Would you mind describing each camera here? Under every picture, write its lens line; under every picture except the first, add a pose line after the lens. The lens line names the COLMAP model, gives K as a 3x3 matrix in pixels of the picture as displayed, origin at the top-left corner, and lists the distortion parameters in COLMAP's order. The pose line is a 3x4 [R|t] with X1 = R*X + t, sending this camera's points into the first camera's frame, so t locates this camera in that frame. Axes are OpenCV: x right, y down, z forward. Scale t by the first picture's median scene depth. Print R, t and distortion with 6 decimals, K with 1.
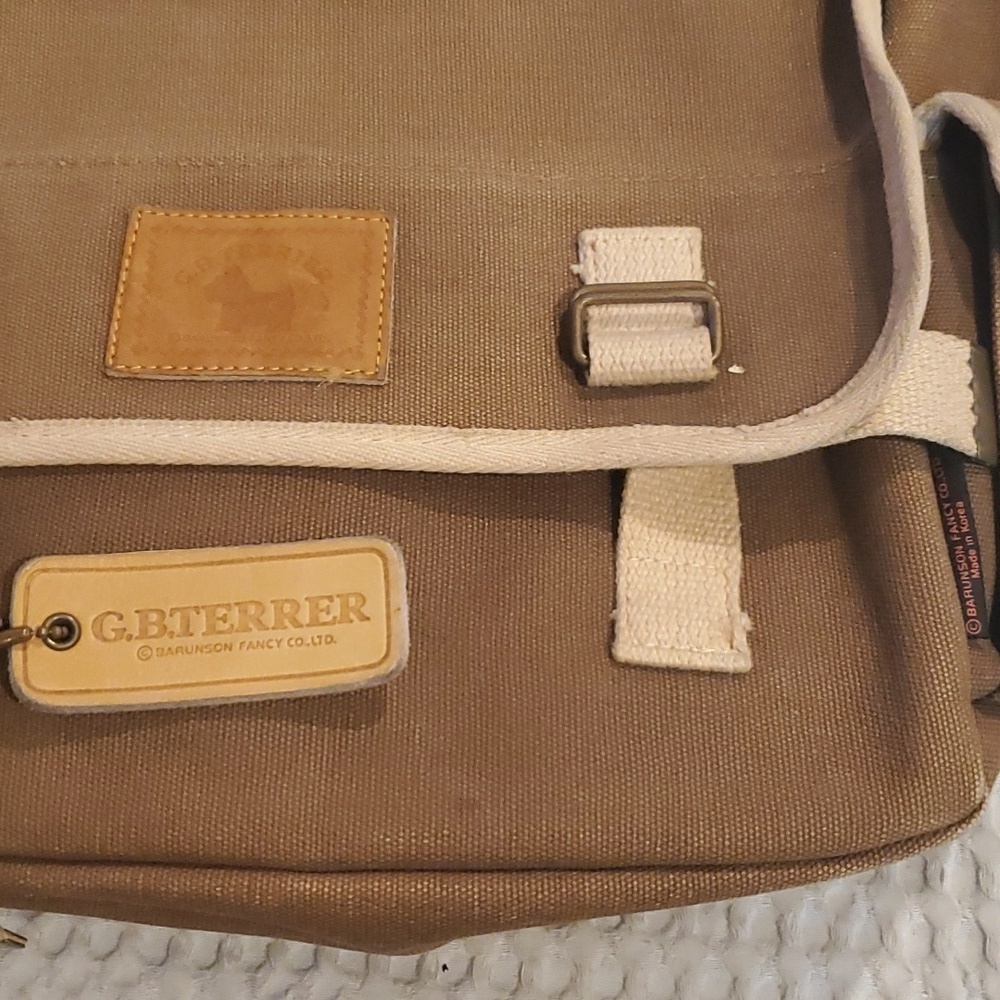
lens RADIAL K [[1823.7, 0, 500.0], [0, 1823.7, 500.0], [0, 0, 1]] dist [0.306534, -1.709220]
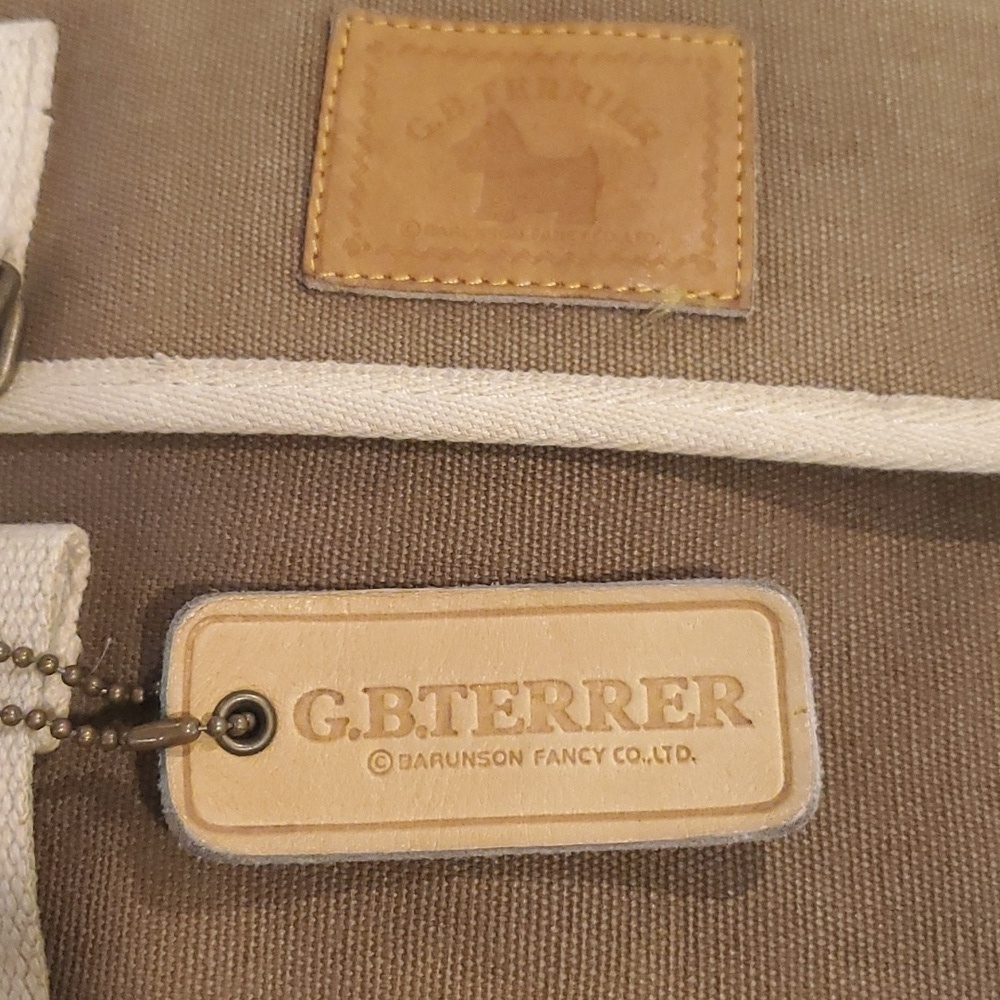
lens RADIAL K [[1823.7, 0, 500.0], [0, 1823.7, 500.0], [0, 0, 1]] dist [0.306534, -1.709220]
pose [[0.999348, 0.036084, 0.000904, -0.148041], [-0.036002, 0.994646, 0.096871, -0.059588], [0.002596, -0.096841, 0.995297, 0.381919]]
